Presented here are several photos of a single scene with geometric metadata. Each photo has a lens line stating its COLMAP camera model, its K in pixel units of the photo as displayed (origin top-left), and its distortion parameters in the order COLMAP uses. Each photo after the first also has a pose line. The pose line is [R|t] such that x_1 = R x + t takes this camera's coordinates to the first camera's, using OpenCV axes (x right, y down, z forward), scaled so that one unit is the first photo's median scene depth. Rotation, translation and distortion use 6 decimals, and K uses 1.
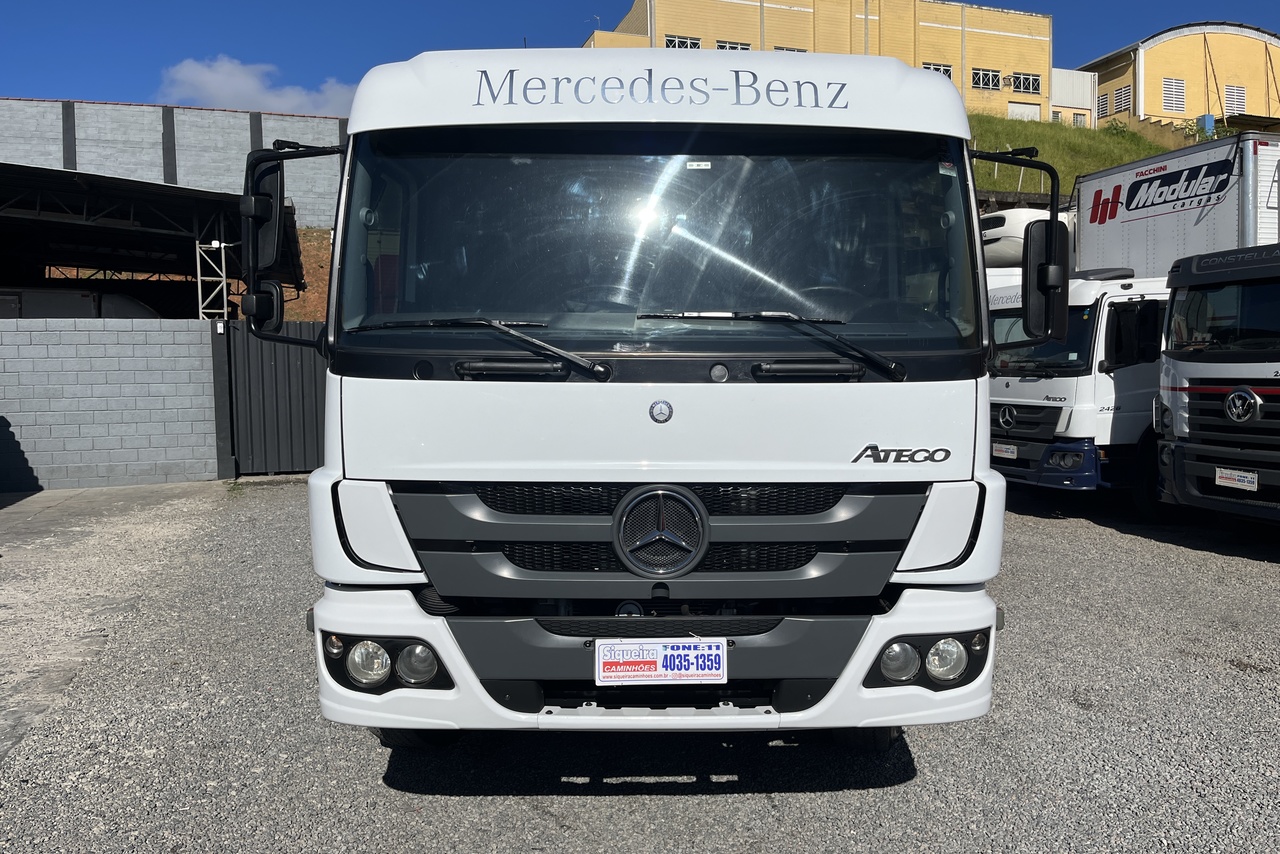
lens RADIAL K [[967.7, 0, 647.6], [0, 967.7, 430.8], [0, 0, 1]] dist [0.067257, -0.104381]
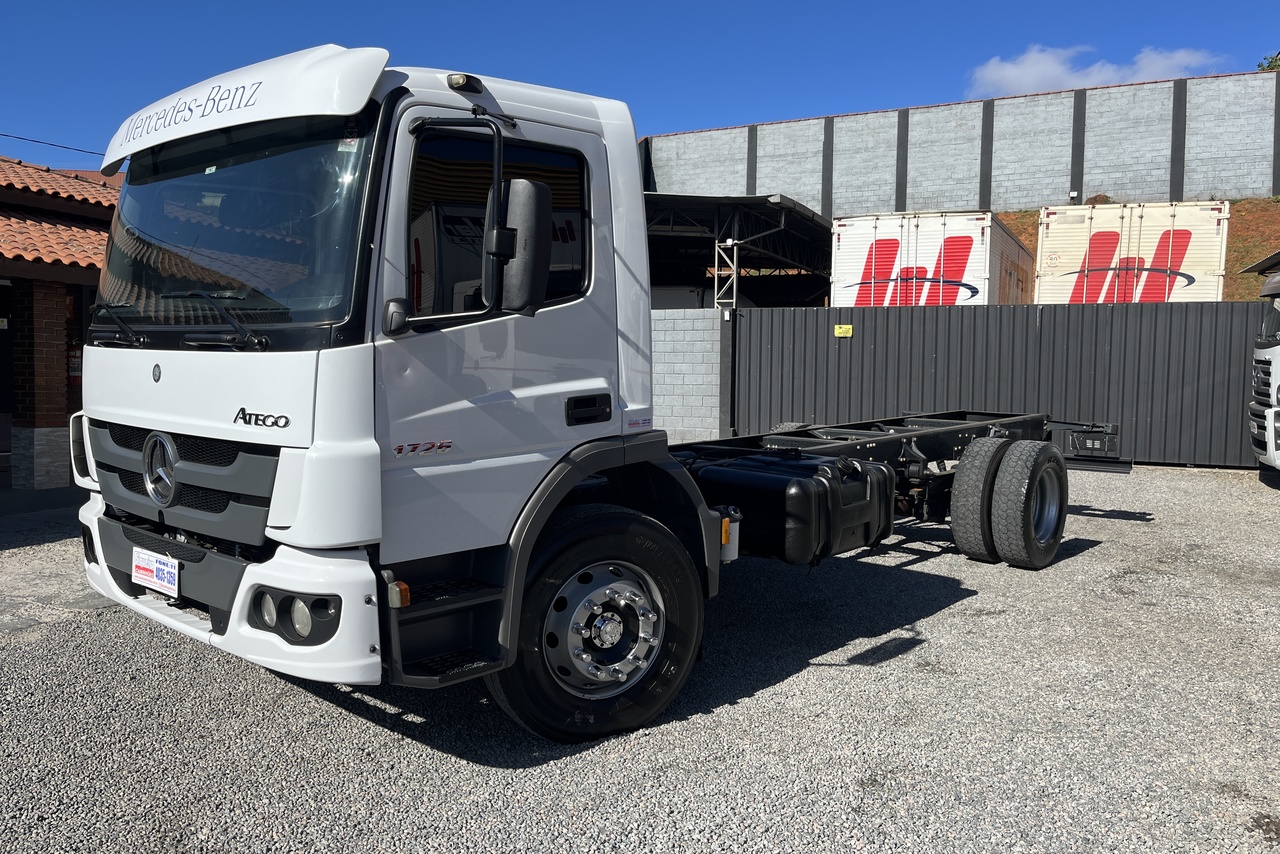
lens RADIAL K [[967.7, 0, 647.6], [0, 967.7, 430.8], [0, 0, 1]] dist [0.067257, -0.104381]
pose [[0.733341, 0.064313, -0.676812, 0.271996], [-0.055241, 0.997861, 0.034966, -0.004942], [0.677613, 0.011746, 0.735325, 0.101743]]
